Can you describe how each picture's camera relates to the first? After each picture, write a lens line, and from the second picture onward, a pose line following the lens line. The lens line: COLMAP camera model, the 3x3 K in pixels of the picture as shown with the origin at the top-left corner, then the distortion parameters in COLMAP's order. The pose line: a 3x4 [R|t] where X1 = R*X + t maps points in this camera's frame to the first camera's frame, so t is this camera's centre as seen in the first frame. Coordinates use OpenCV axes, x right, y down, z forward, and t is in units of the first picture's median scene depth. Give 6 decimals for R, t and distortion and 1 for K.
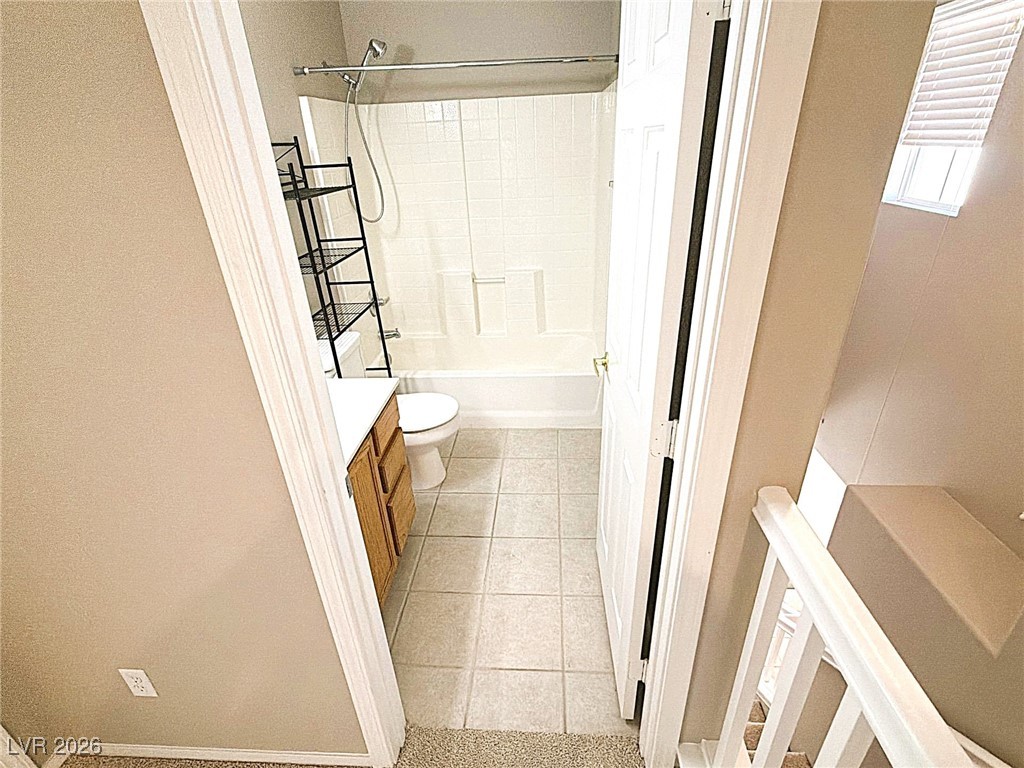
lens RADIAL K [[490.0, 0, 513.6], [0, 490.0, 385.4], [0, 0, 1]] dist [0.000644, -0.000012]
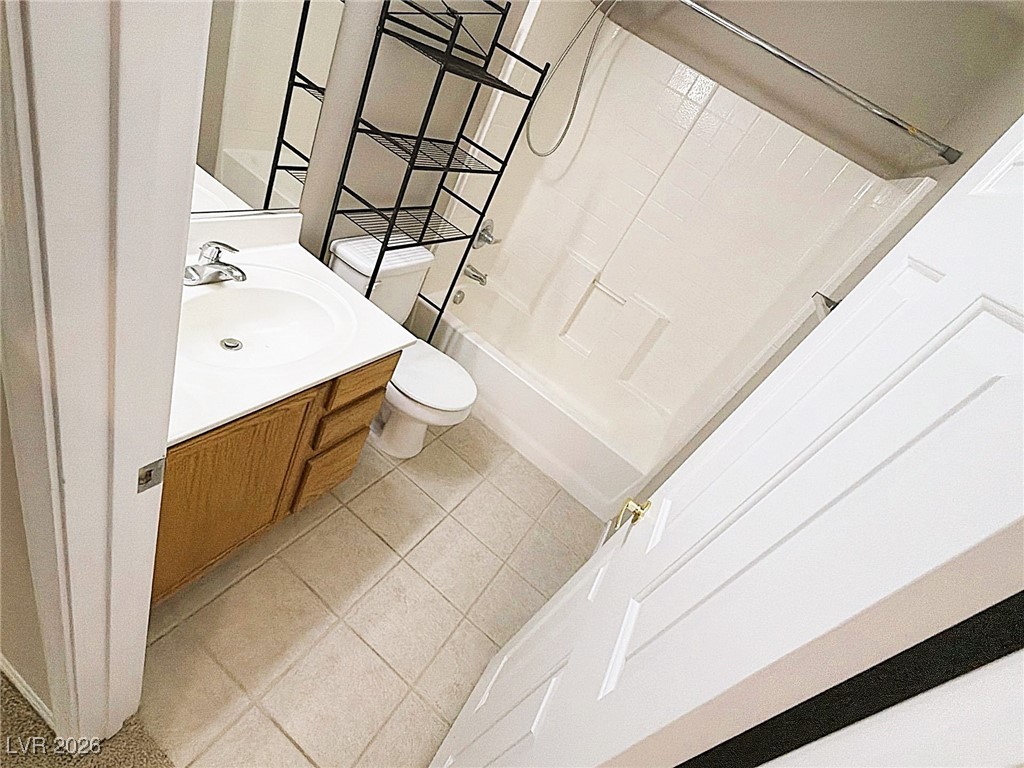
lens RADIAL K [[490.0, 0, 512.0], [0, 490.0, 388.2], [0, 0, 1]] dist [0.000644, -0.000012]
pose [[0.784222, 0.611192, -0.106959, 0.012011], [-0.602173, 0.791255, 0.106316, -0.106752], [0.149611, -0.018968, 0.988563, 0.215326]]
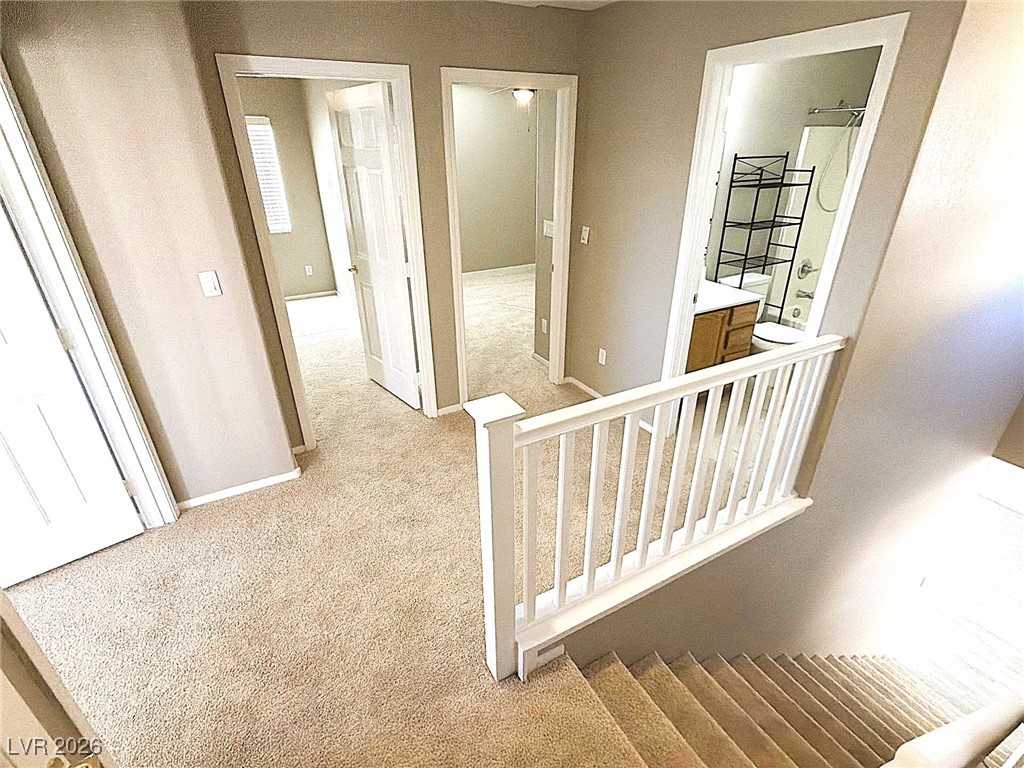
lens RADIAL K [[490.0, 0, 512.0], [0, 490.0, 382.5], [0, 0, 1]] dist [0.000644, -0.000012]
pose [[0.533919, 0.401406, -0.744180, 0.586619], [-0.387321, 0.898466, 0.206740, 0.209043], [0.751607, 0.177854, 0.635181, -0.602859]]
